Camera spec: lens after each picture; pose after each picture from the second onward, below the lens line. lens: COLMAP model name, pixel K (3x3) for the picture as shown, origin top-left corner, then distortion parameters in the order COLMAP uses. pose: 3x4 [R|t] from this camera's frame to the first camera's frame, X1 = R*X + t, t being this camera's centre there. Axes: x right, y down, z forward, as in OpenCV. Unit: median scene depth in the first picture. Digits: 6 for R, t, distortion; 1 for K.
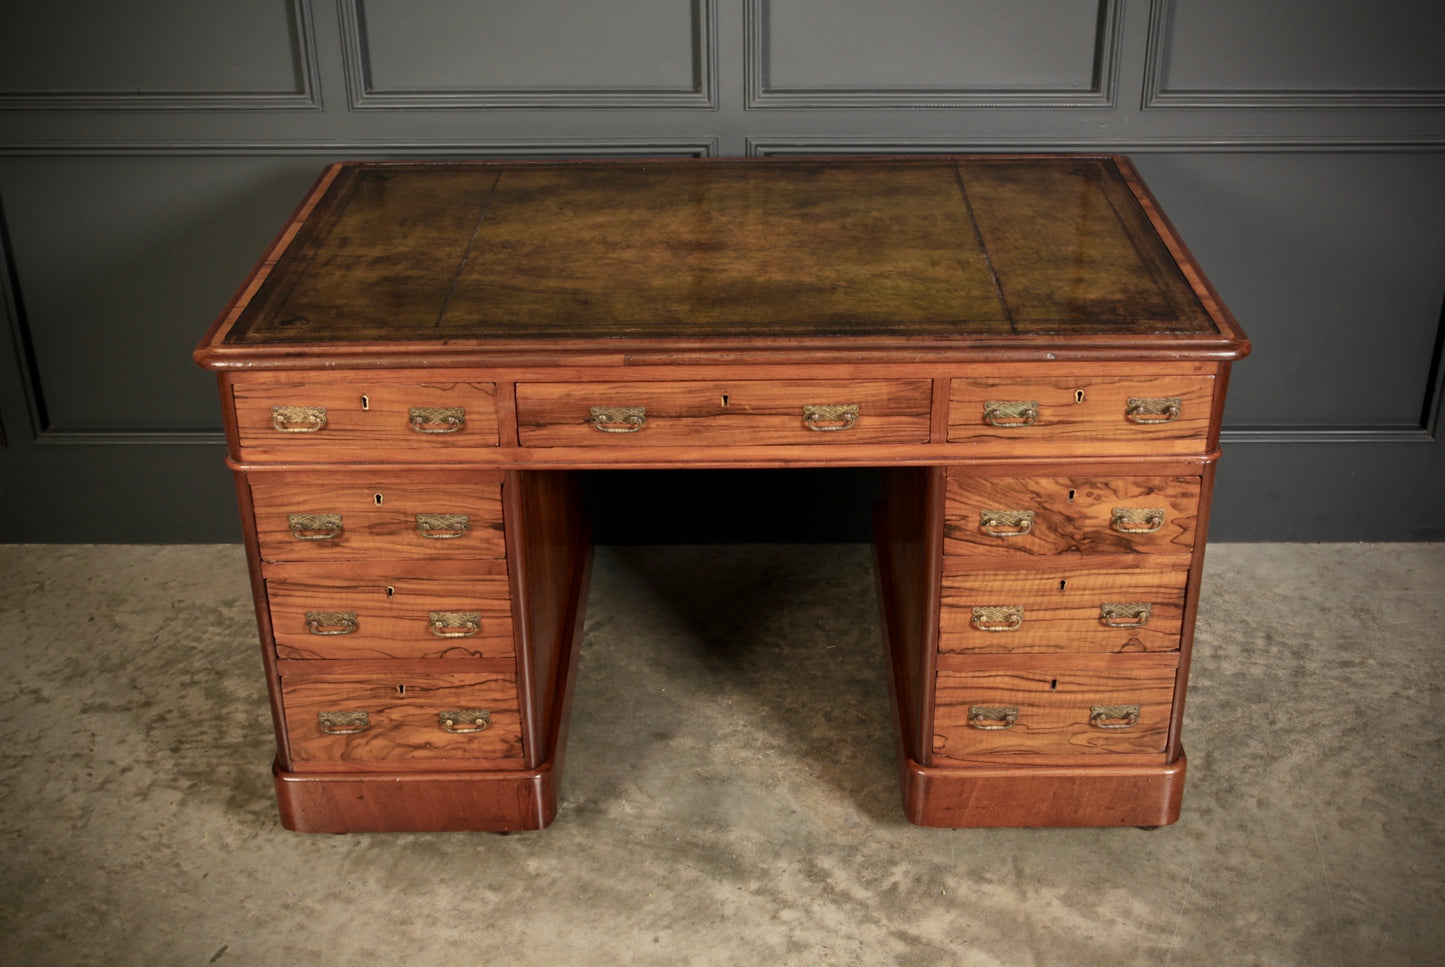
lens RADIAL K [[1728.9, 0, 759.6], [0, 1728.9, 481.9], [0, 0, 1]] dist [-0.034398, 0.039438]
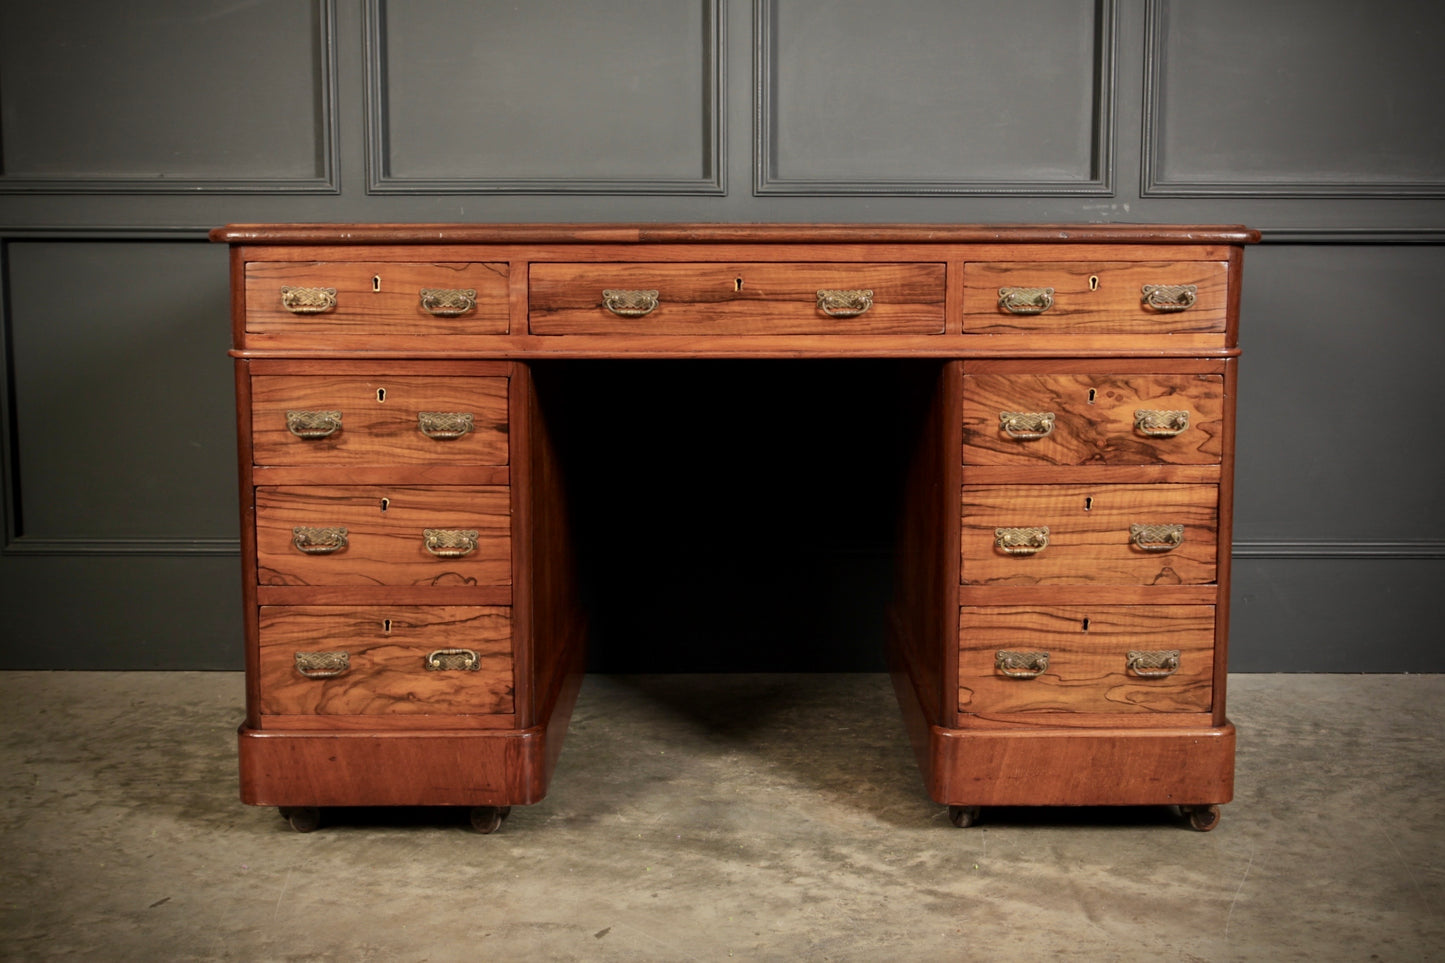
lens RADIAL K [[1842.8, 0, 757.9], [0, 1842.8, 481.5], [0, 0, 1]] dist [-0.027362, 0.053590]
pose [[0.999982, 0.004406, 0.004171, -0.011374], [-0.002733, 0.940875, -0.338742, 0.375749], [-0.005417, 0.338724, 0.940870, 0.035276]]
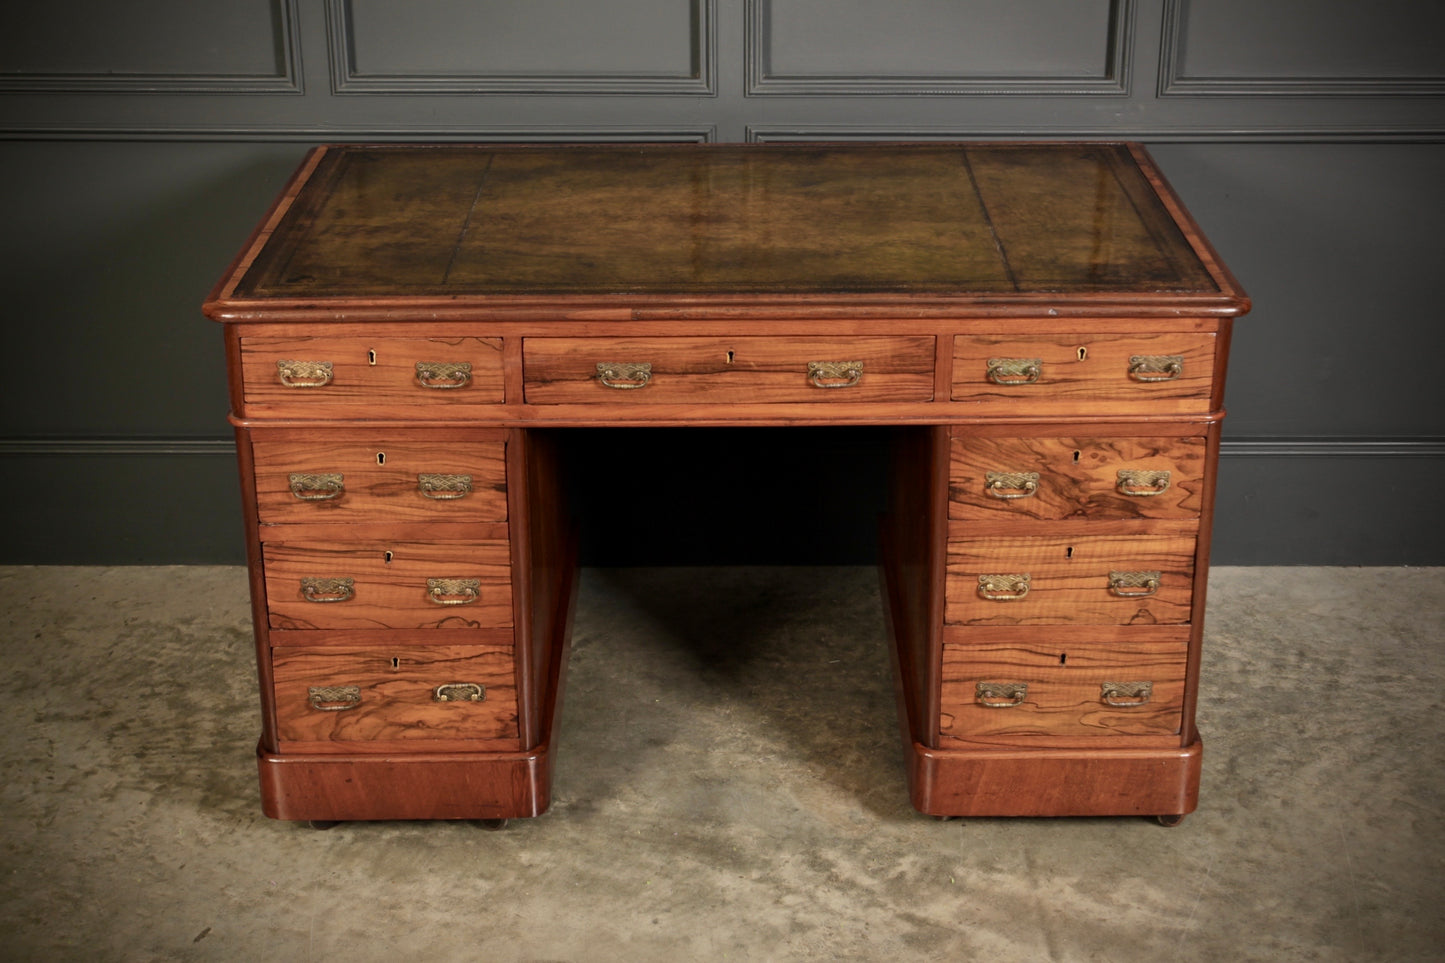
lens RADIAL K [[2190.6, 0, 759.7], [0, 2190.6, 481.6], [0, 0, 1]] dist [0.012887, 0.019954]
pose [[0.999956, 0.002583, 0.008998, -0.012752], [-0.001872, 0.996946, -0.078078, 0.112171], [-0.009172, 0.078058, 0.996907, -0.240296]]
